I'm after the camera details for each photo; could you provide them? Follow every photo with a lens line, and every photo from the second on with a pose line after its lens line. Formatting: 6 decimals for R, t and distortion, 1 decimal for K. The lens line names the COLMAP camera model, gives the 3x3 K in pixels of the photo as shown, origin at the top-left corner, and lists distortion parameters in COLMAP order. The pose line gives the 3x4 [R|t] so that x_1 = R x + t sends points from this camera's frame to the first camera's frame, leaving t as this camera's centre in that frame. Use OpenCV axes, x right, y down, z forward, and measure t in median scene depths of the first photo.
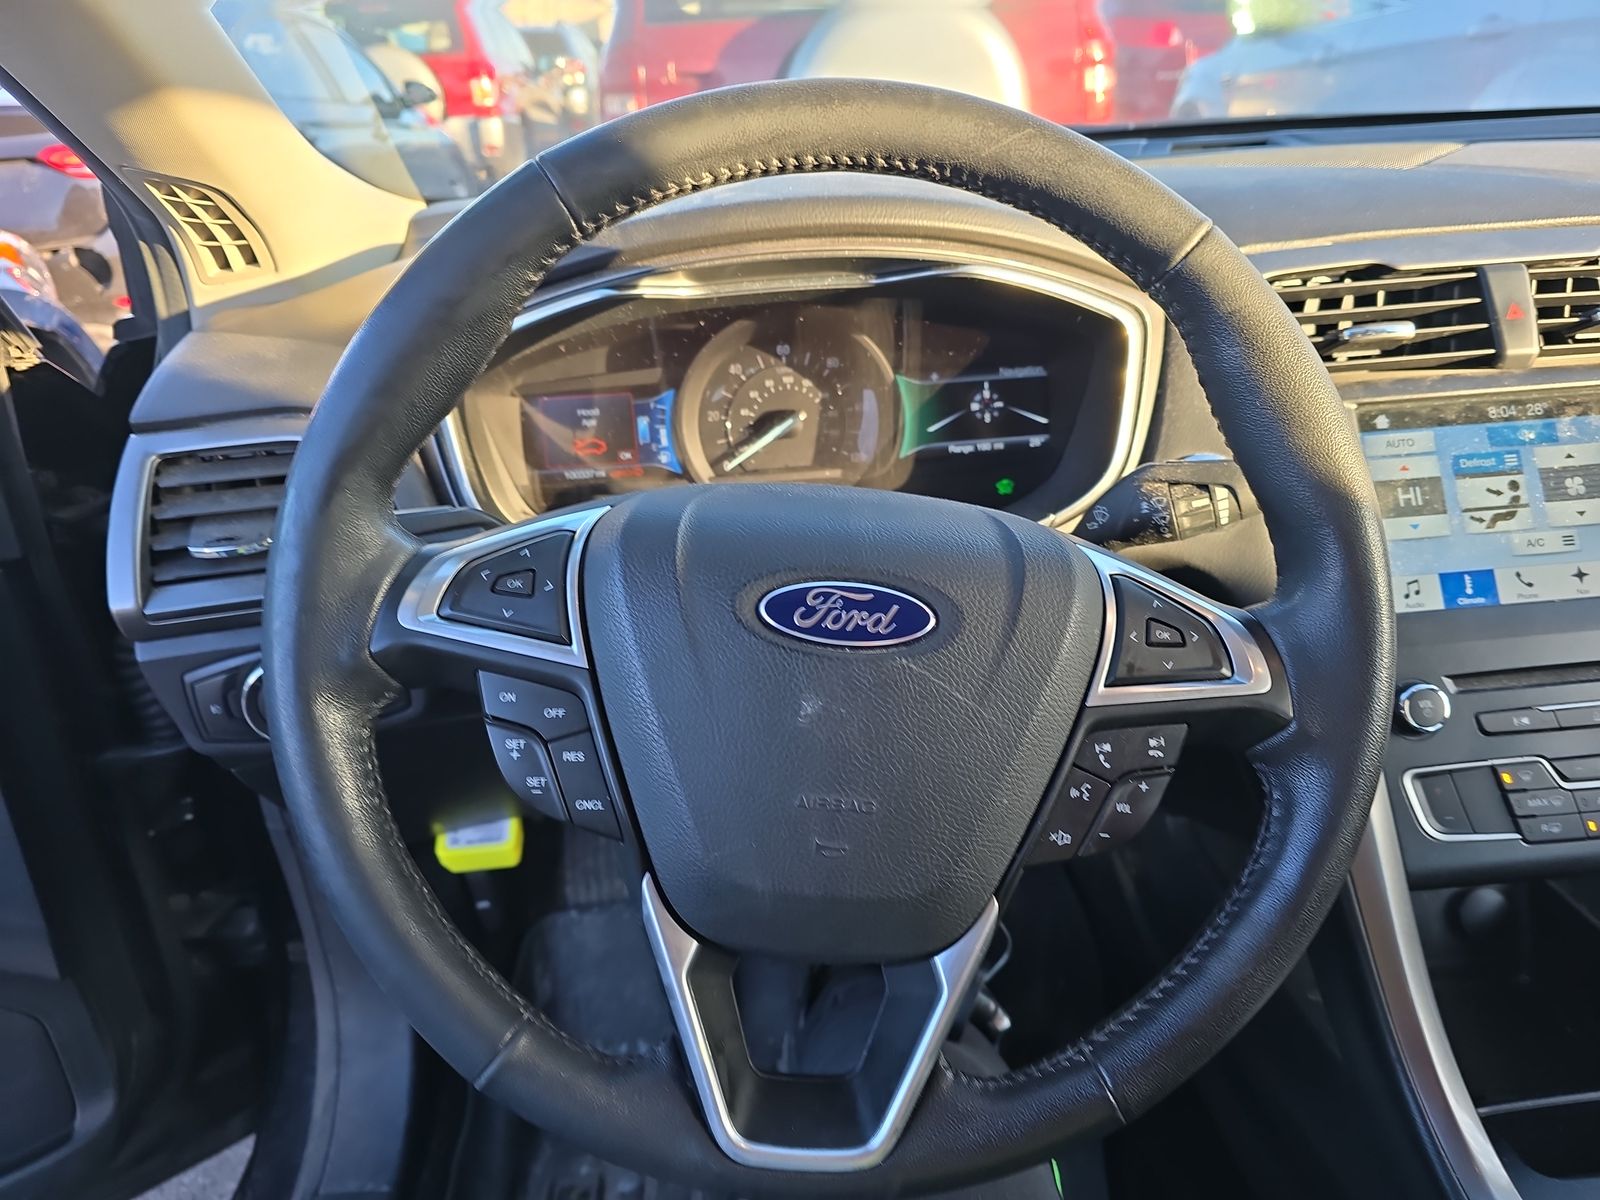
lens RADIAL K [[1090.1, 0, 800.0], [0, 1090.1, 600.0], [0, 0, 1]] dist [0.034422, -0.005093]
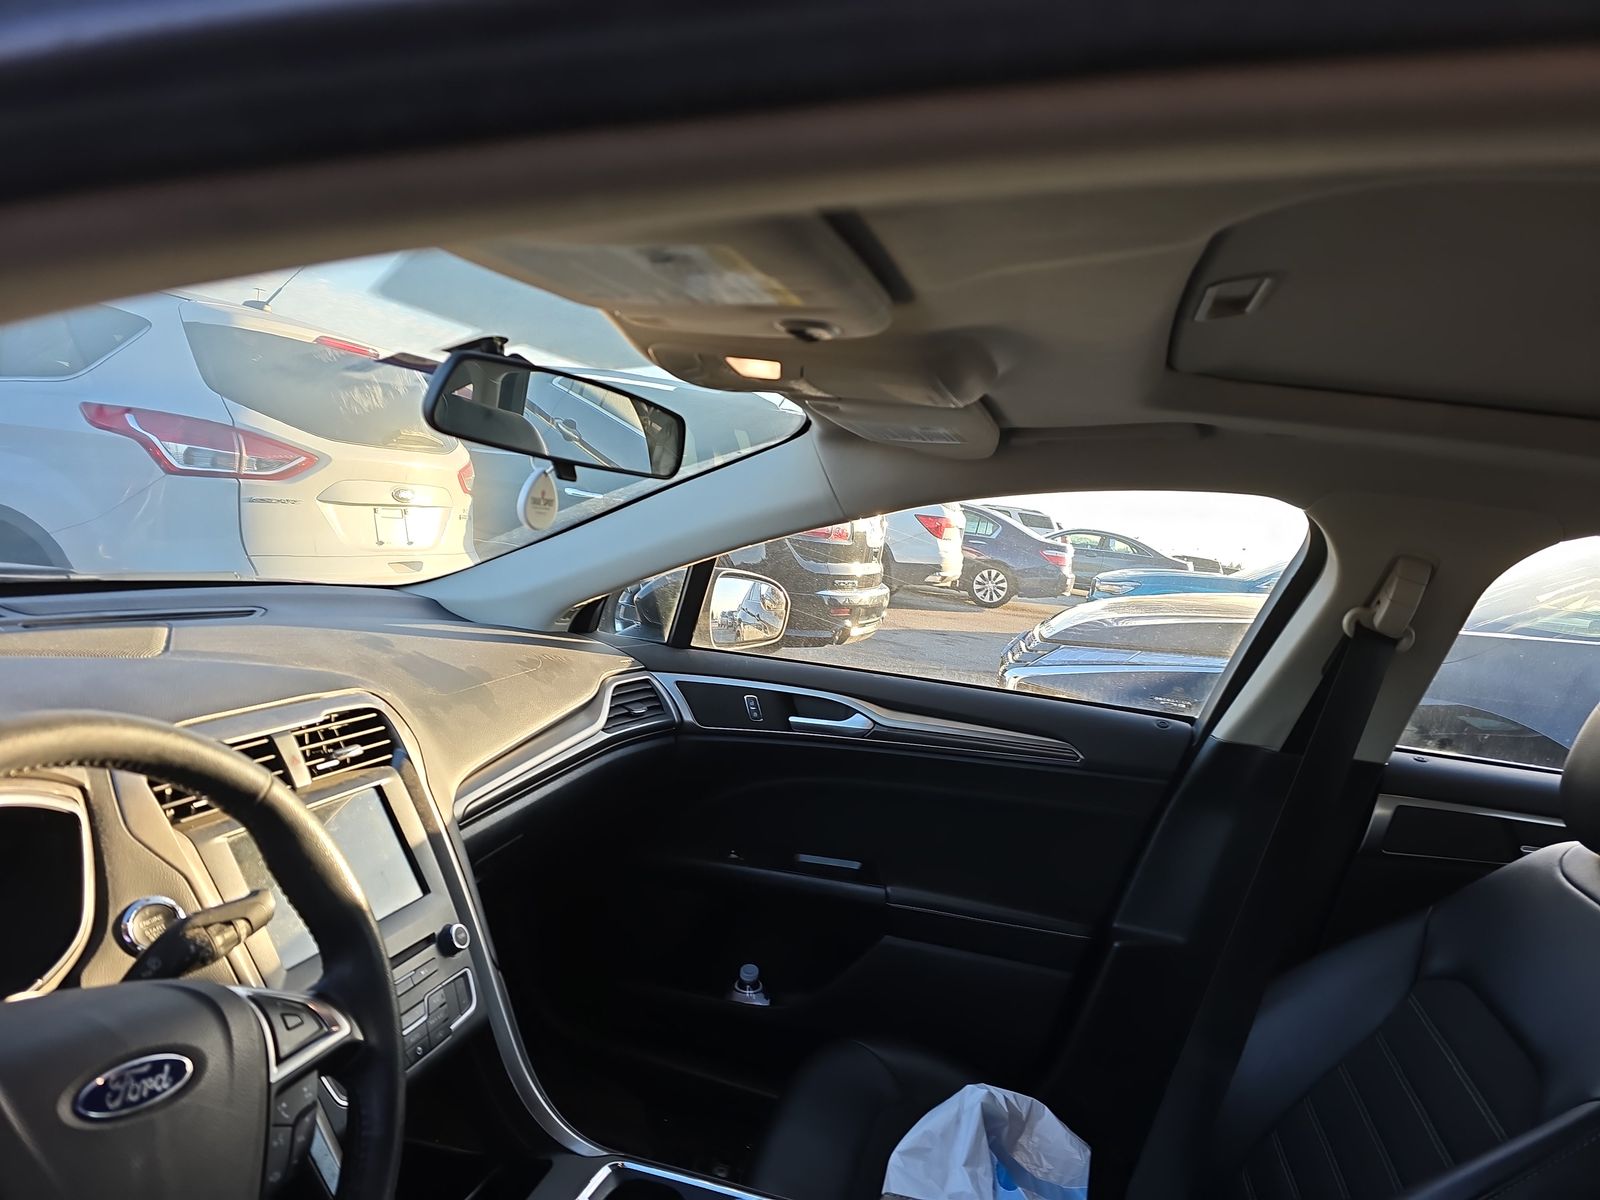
lens RADIAL K [[1090.1, 0, 800.0], [0, 1090.1, 600.0], [0, 0, 1]] dist [0.034422, -0.005093]
pose [[0.325871, 0.004460, 0.945404, -0.598718], [0.265806, 0.959220, -0.096146, -0.129126], [-0.907279, 0.282625, 0.311396, -0.227887]]
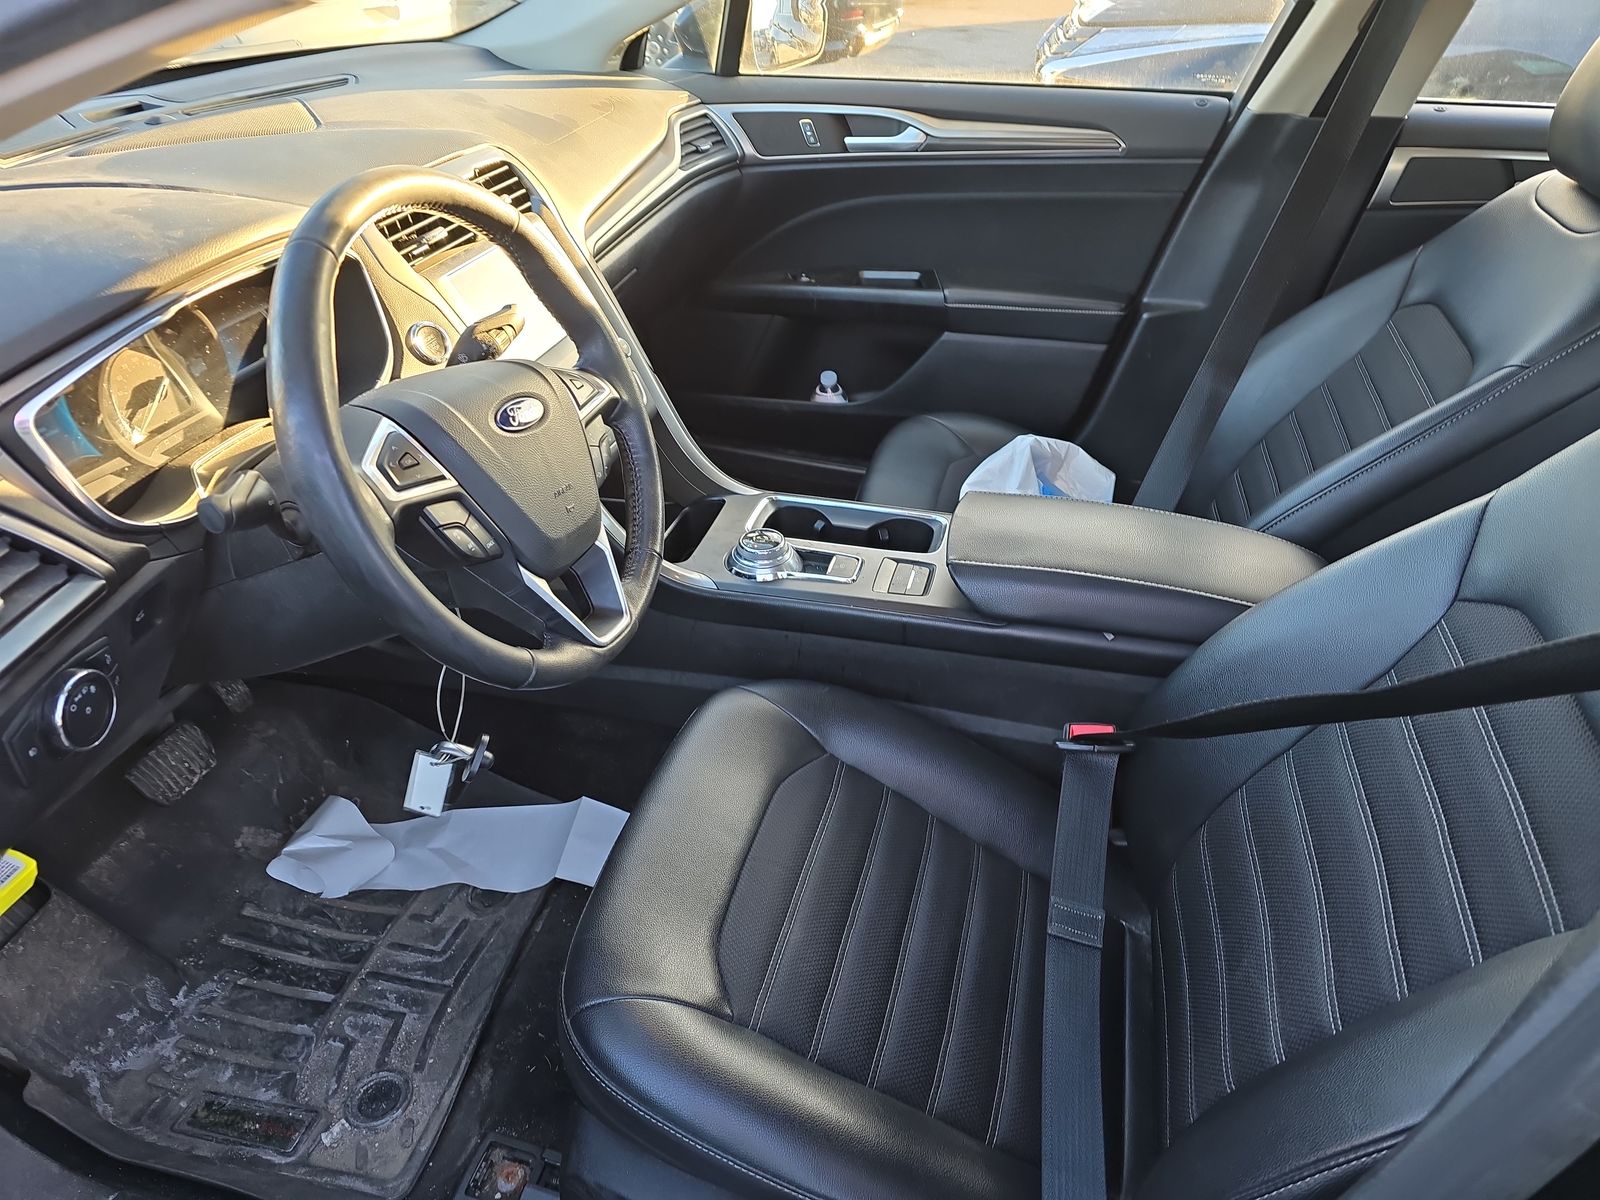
lens RADIAL K [[1062.6, 0, 810.2], [0, 1062.6, 596.7], [0, 0, 1]] dist [0.071683, -0.063918]
pose [[0.319519, -0.479761, 0.817151, -0.997838], [0.359920, 0.859174, 0.363699, -0.144050], [-0.876564, 0.177901, 0.447198, -0.246351]]
